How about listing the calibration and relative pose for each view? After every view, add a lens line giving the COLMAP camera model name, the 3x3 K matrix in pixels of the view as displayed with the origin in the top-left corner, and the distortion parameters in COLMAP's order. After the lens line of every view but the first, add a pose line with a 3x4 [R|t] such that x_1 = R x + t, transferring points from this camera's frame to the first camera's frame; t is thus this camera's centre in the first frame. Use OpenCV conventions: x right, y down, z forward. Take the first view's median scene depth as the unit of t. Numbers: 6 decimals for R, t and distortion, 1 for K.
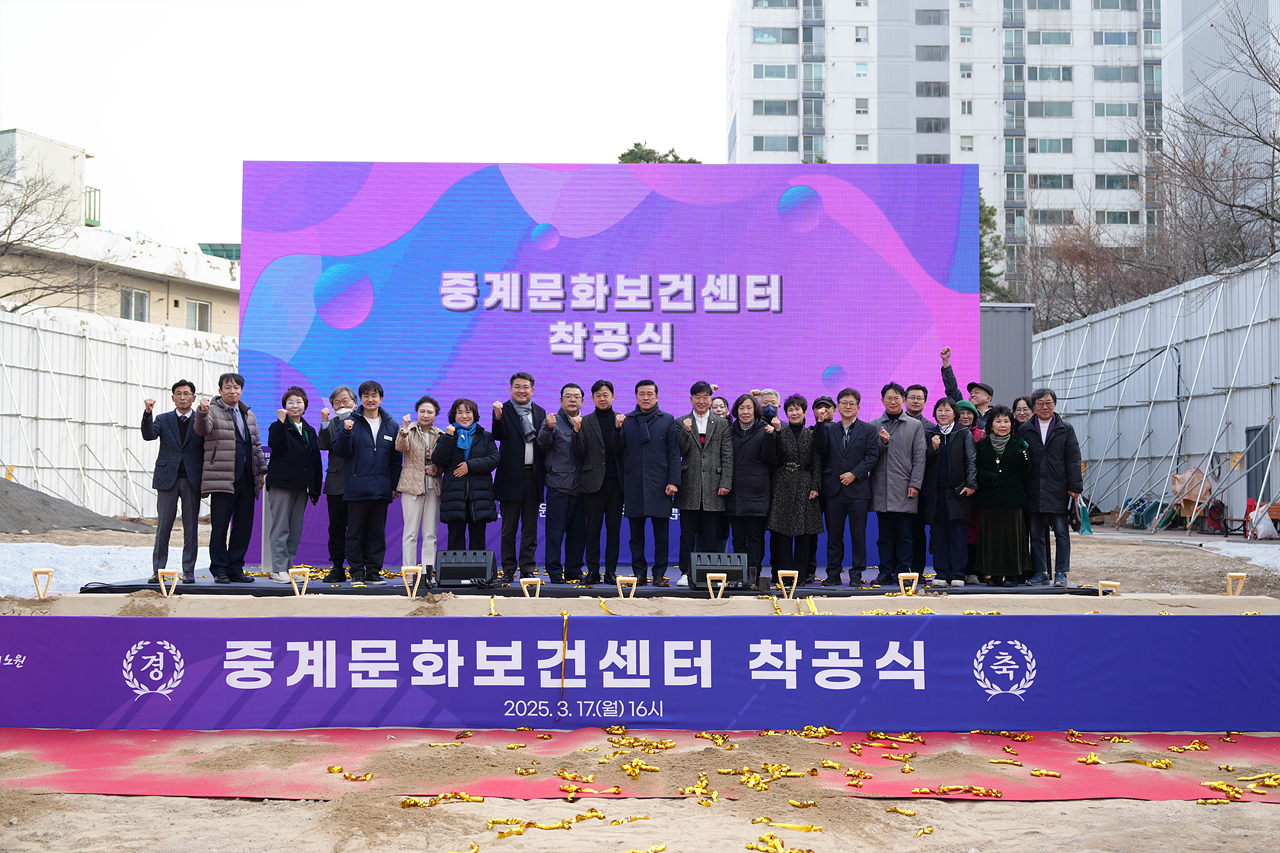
lens RADIAL K [[1330.8, 0, 638.5], [0, 1330.8, 419.7], [0, 0, 1]] dist [-0.000576, 0.000000]
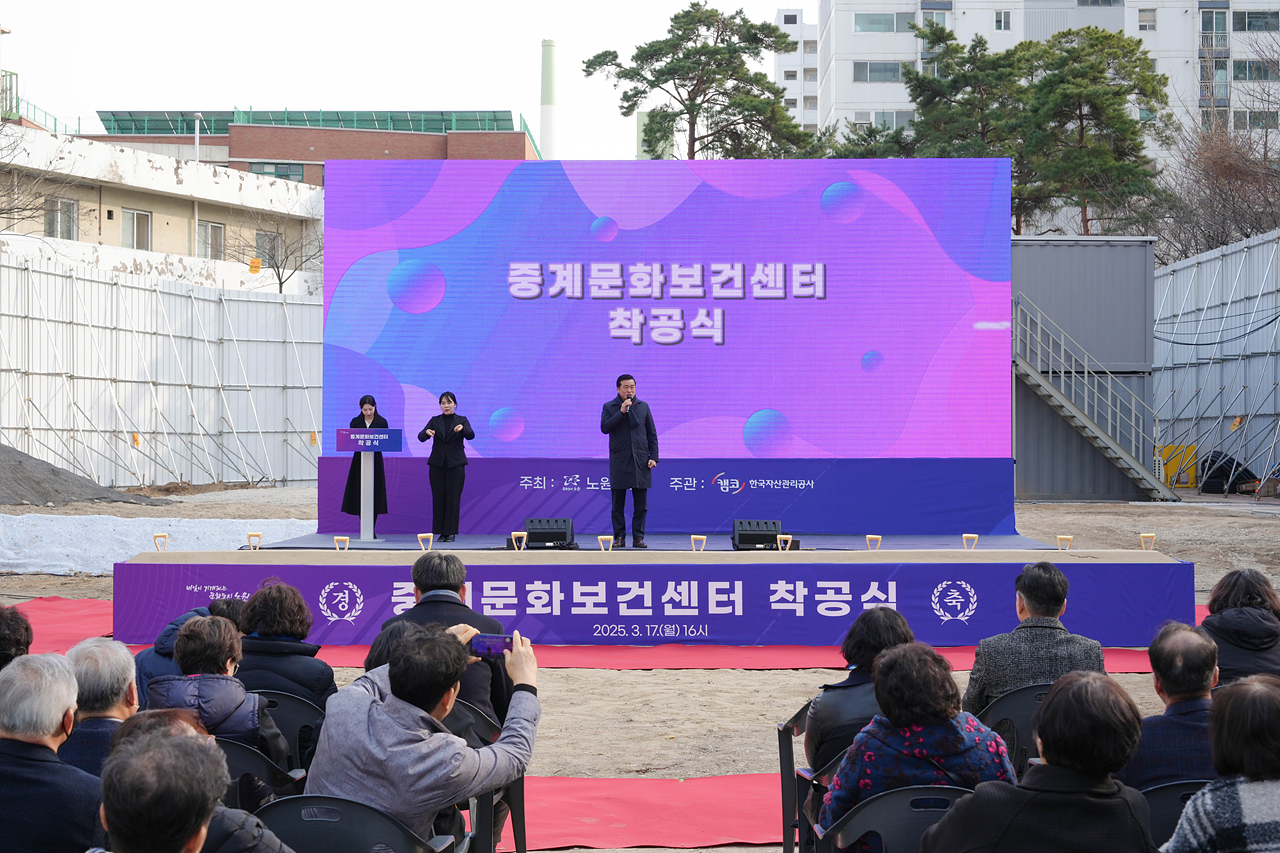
lens RADIAL K [[2176.6, 0, 644.7], [0, 2176.6, 351.4], [0, 0, 1]] dist [0.004849, 0.000000]
pose [[0.999639, -0.003655, -0.026609, 0.013999], [0.004040, 0.999888, 0.014402, -0.105250], [0.026554, -0.014504, 0.999542, -1.248011]]
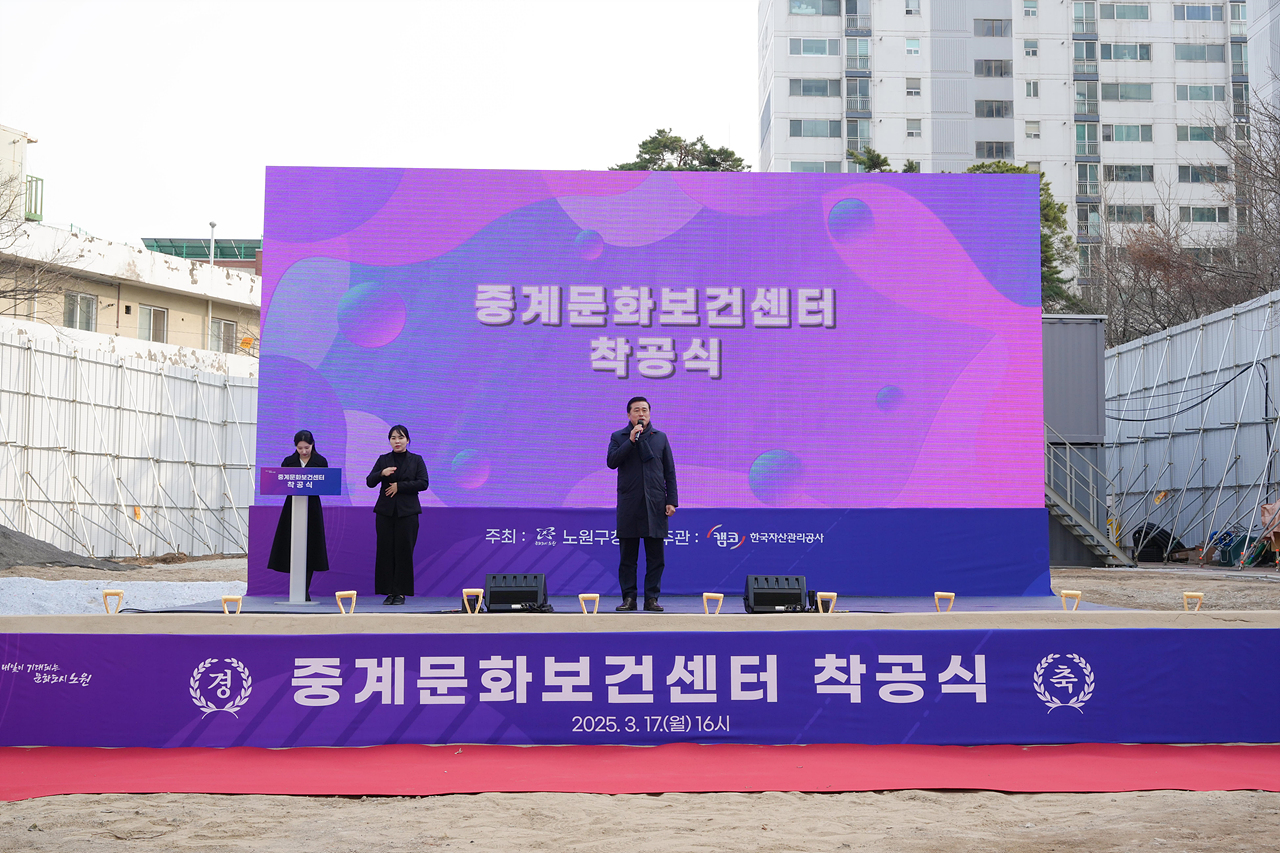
lens RADIAL K [[1600.2, 0, 703.4], [0, 1600.2, 360.7], [0, 0, 1]] dist [0.003838, 0.000000]
pose [[0.999371, 0.002106, 0.035406, -0.044390], [-0.000197, 0.998549, -0.053851, 0.007180], [-0.035468, 0.053810, 0.997921, -0.224909]]
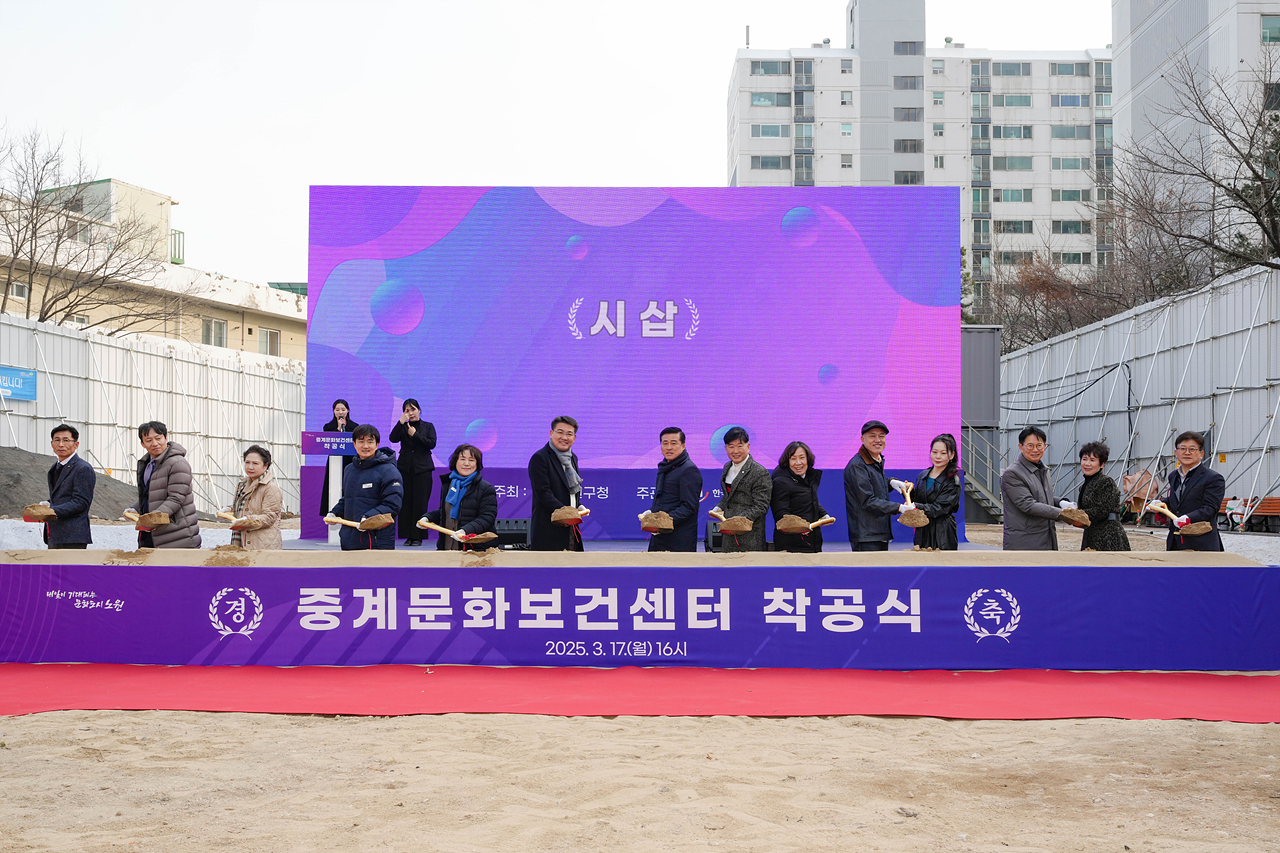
lens RADIAL K [[1155.5, 0, 630.1], [0, 1155.5, 454.8], [0, 0, 1]] dist [-0.001618, 0.000419]
pose [[0.999877, 0.000520, -0.015658, -0.013894], [-0.000371, 0.999955, 0.009512, 0.043161], [0.015662, -0.009505, 0.999832, 0.024135]]
